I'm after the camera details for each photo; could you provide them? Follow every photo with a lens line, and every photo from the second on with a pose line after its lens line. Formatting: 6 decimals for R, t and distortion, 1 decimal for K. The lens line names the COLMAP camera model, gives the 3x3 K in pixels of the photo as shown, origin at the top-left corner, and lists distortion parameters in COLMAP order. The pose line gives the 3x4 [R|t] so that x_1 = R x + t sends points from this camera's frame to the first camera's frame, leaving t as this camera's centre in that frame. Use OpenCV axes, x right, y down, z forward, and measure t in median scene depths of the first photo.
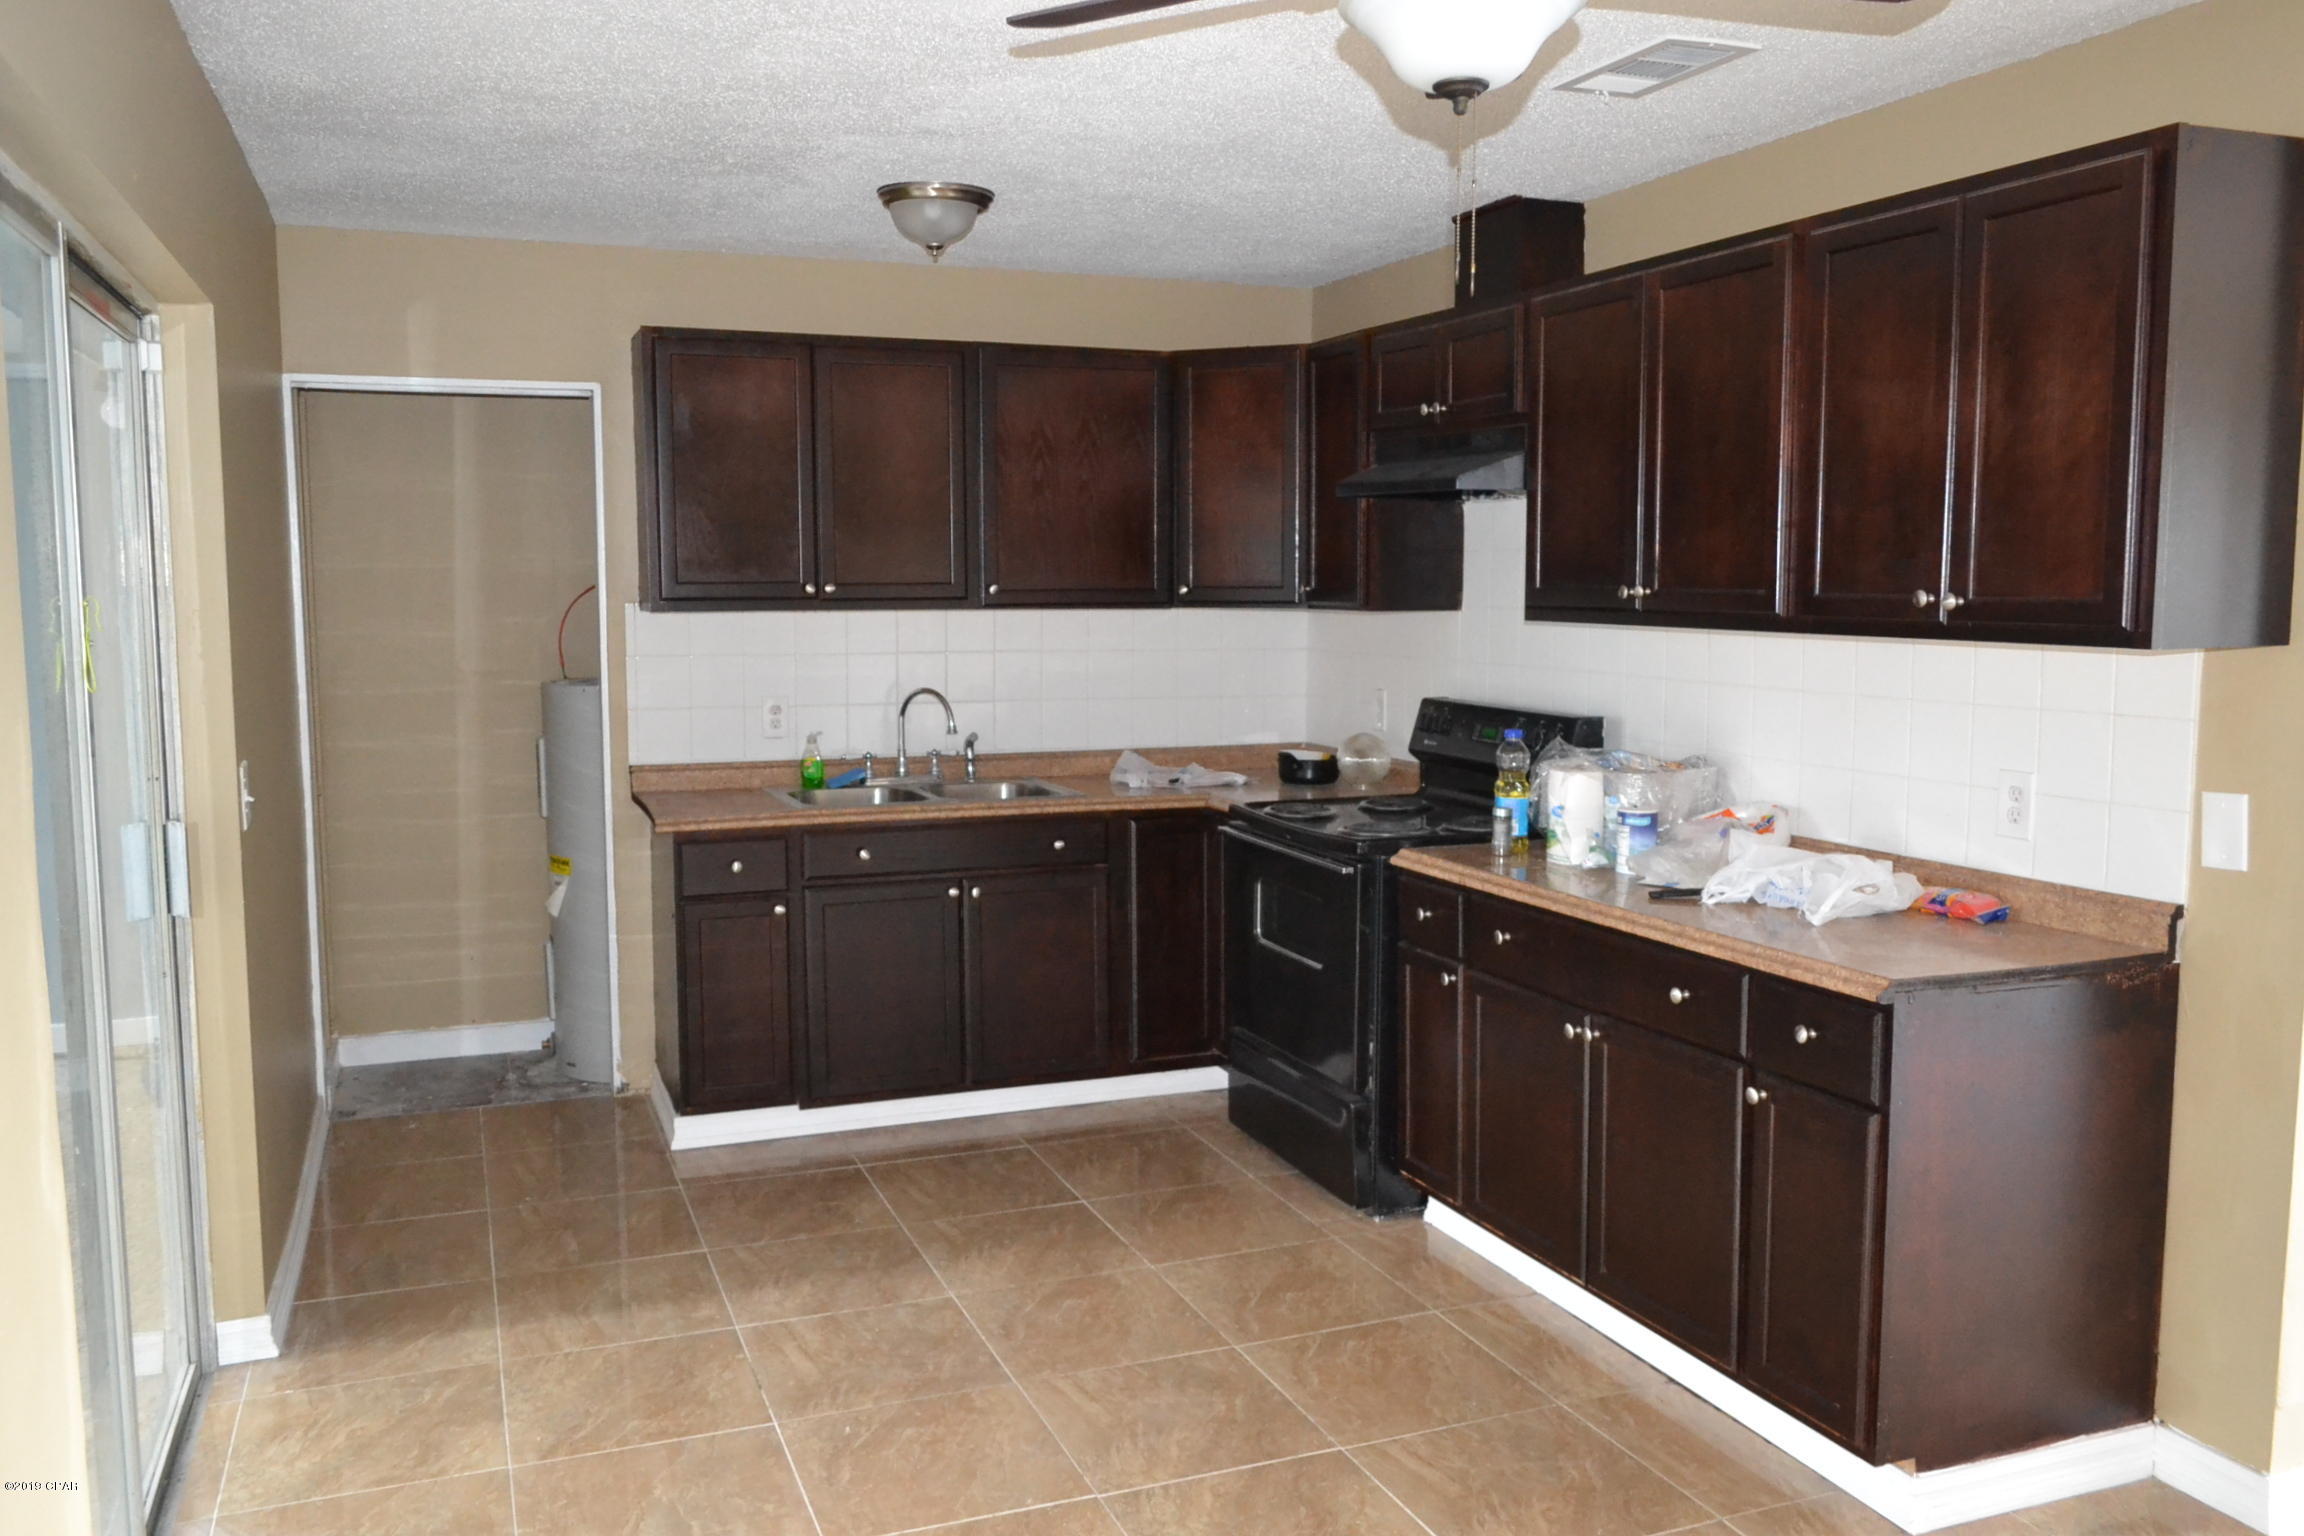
lens RADIAL K [[1832.7, 0, 1149.9], [0, 1832.7, 771.5], [0, 0, 1]] dist [-0.037319, -0.014837]
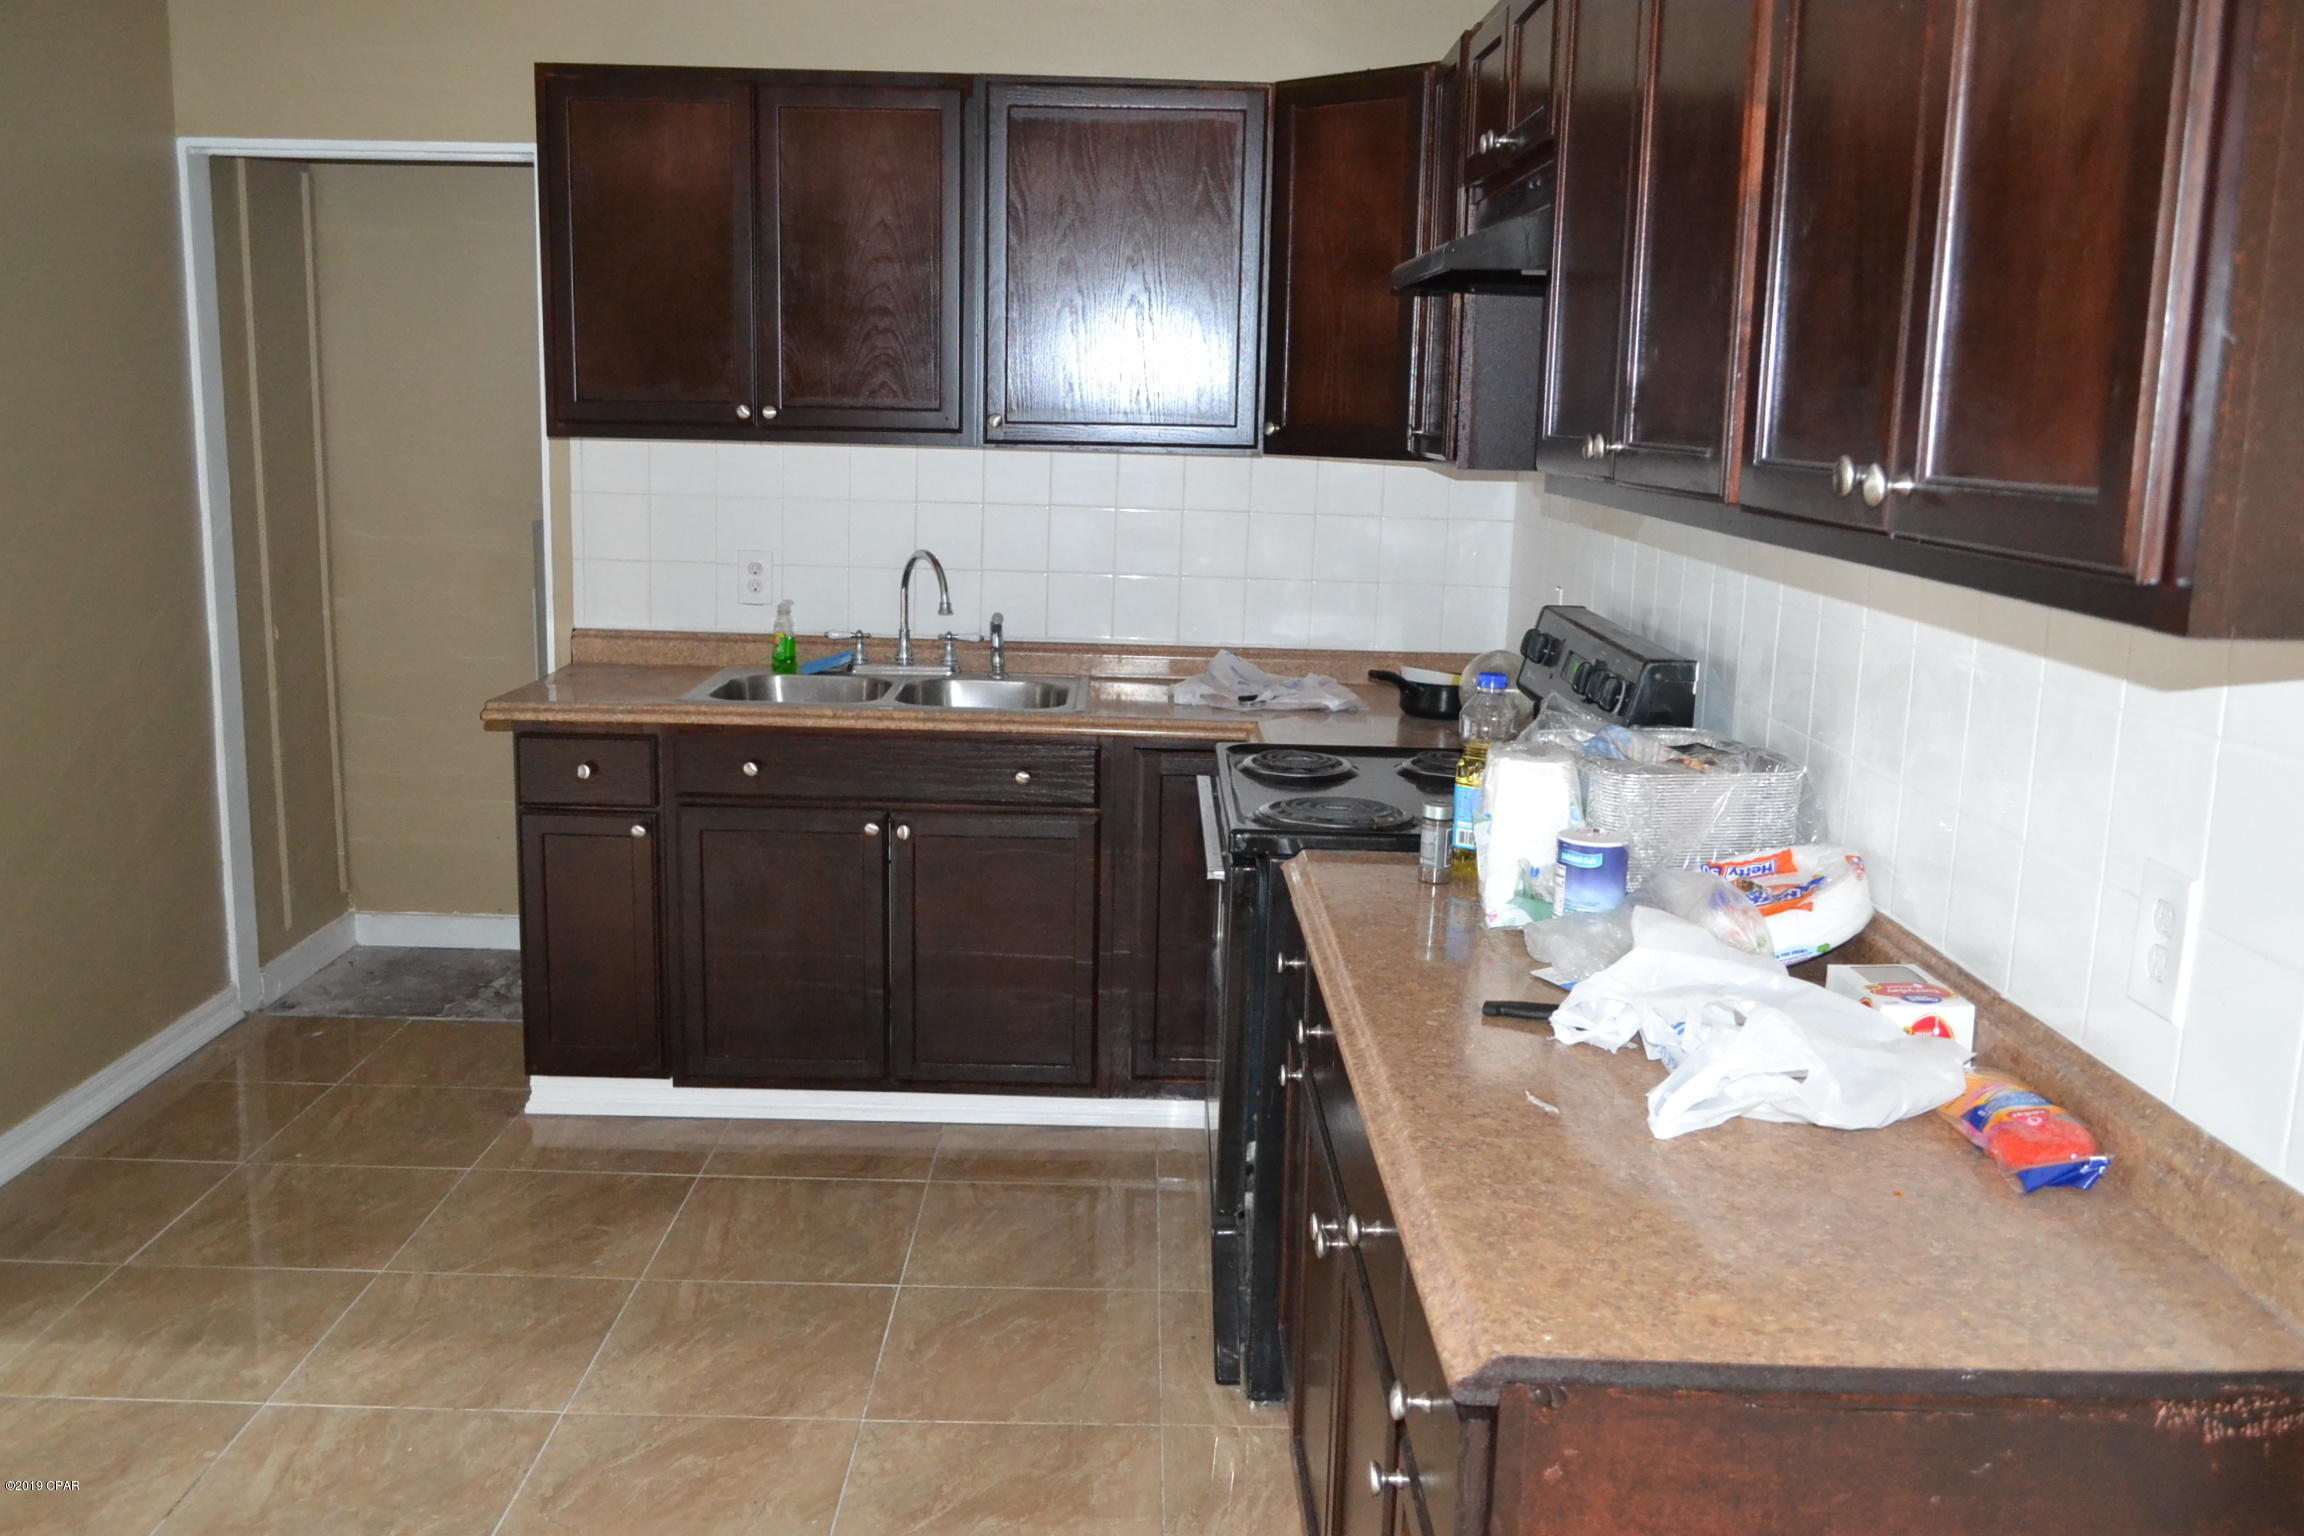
lens RADIAL K [[1942.2, 0, 1150.6], [0, 1942.2, 753.8], [0, 0, 1]] dist [-0.007545, -0.014538]
pose [[0.929106, 0.089014, -0.358941, 0.283314], [-0.064911, 0.994785, 0.078676, -0.034234], [0.364072, -0.049799, 0.930038, 0.315557]]
